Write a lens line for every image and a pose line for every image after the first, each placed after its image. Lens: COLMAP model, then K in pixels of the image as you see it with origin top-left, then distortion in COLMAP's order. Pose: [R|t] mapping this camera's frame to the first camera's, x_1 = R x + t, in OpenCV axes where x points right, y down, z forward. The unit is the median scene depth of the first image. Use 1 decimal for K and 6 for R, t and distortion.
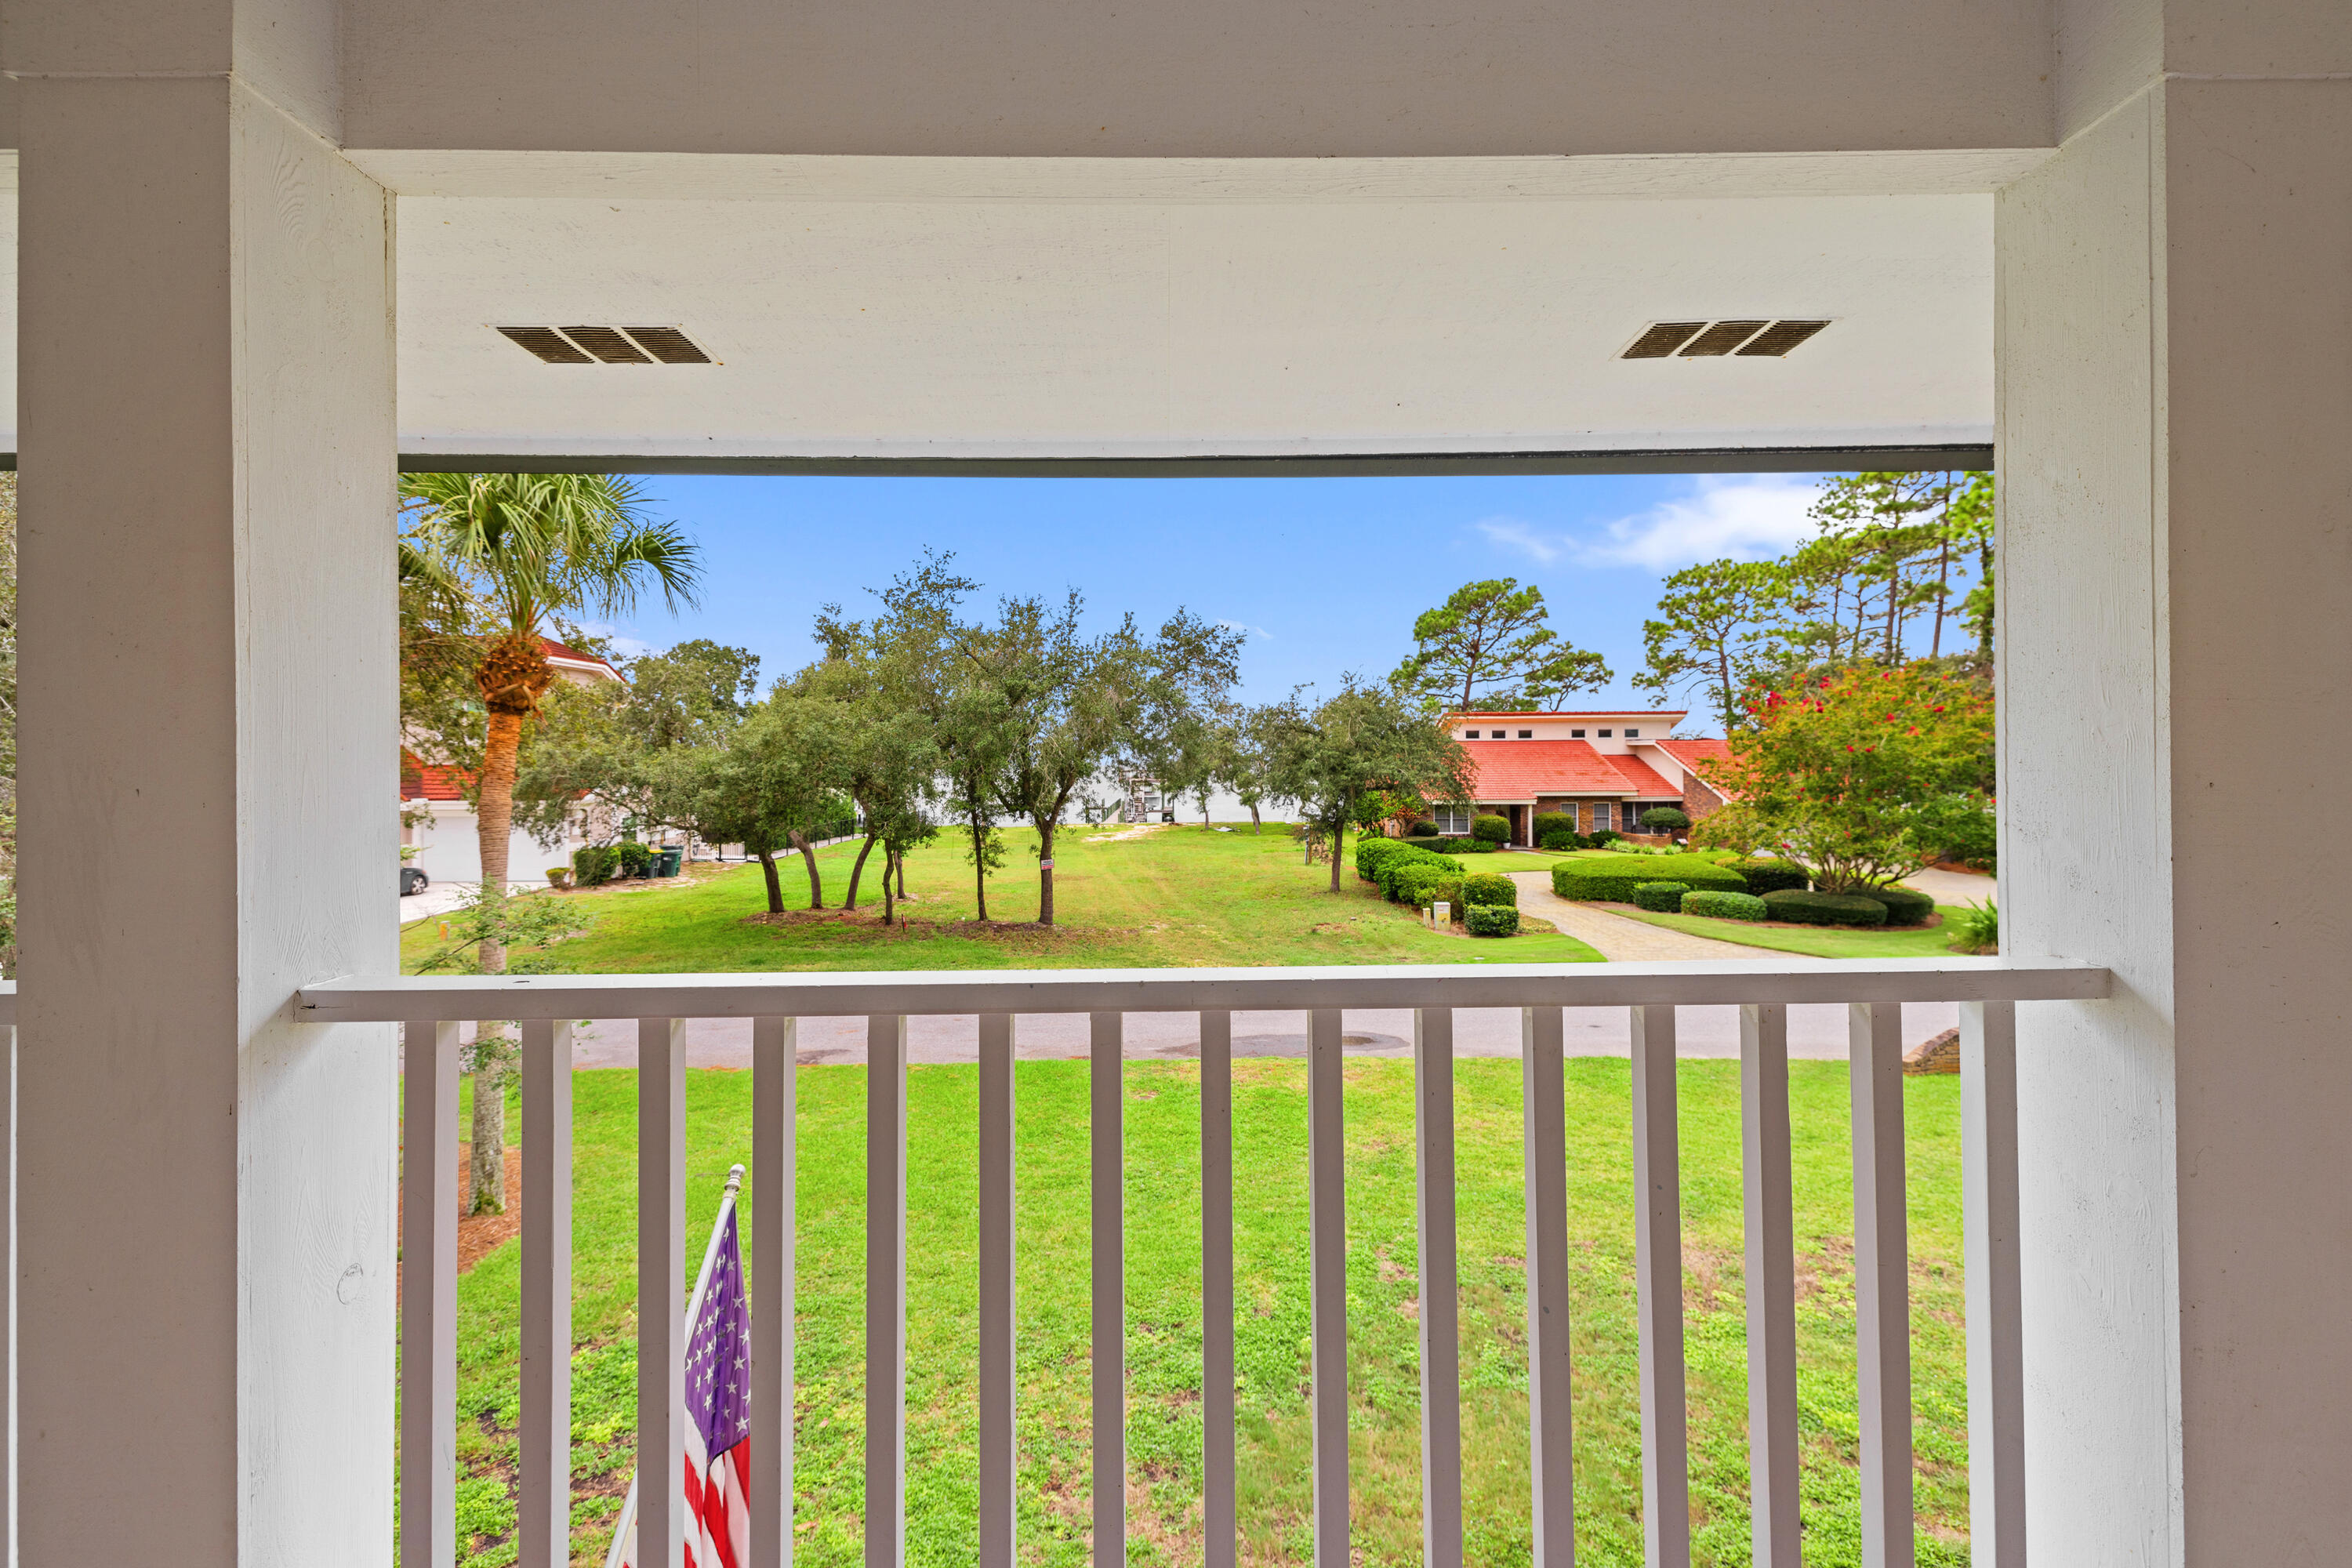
lens RADIAL K [[1014.0, 0, 1177.2], [0, 1014.0, 766.4], [0, 0, 1]] dist [0.002957, -0.000781]
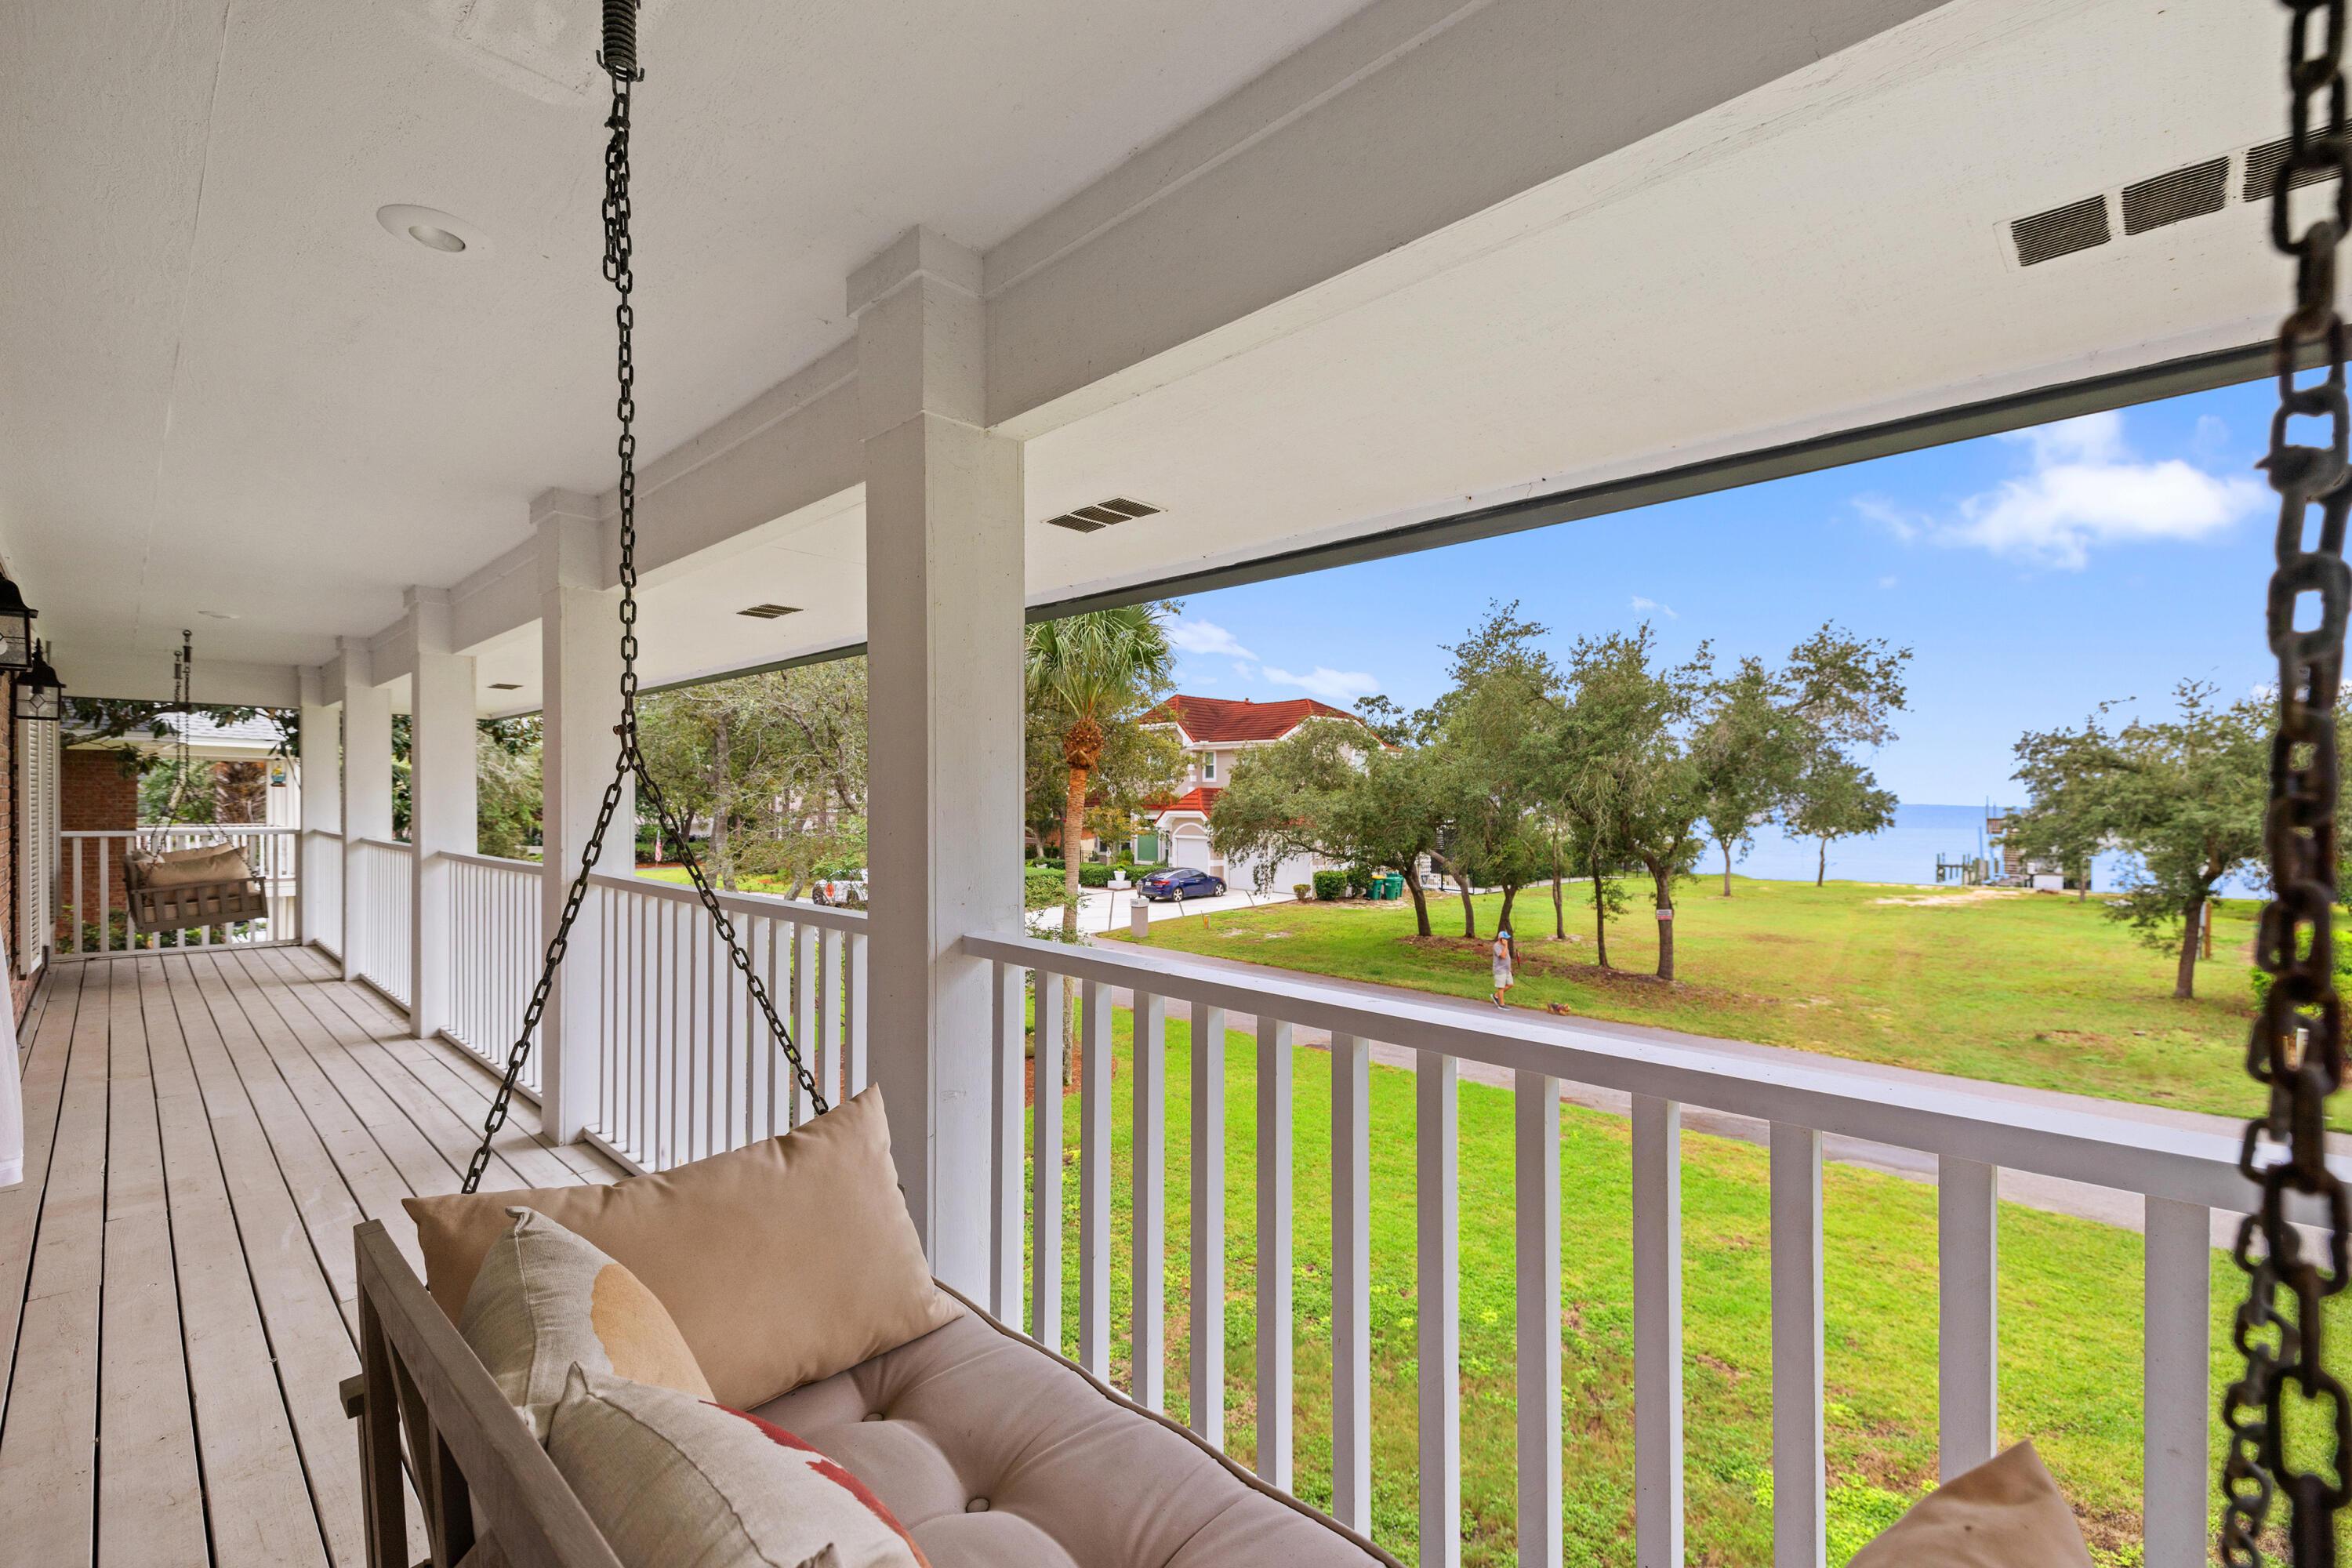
lens RADIAL K [[1014.0, 0, 1180.3], [0, 1014.0, 794.1], [0, 0, 1]] dist [0.002957, -0.000781]
pose [[0.700782, 0.005723, -0.713353, 0.223611], [-0.012569, 0.999912, -0.004325, -0.004531], [0.713265, 0.011997, 0.700792, 0.028401]]
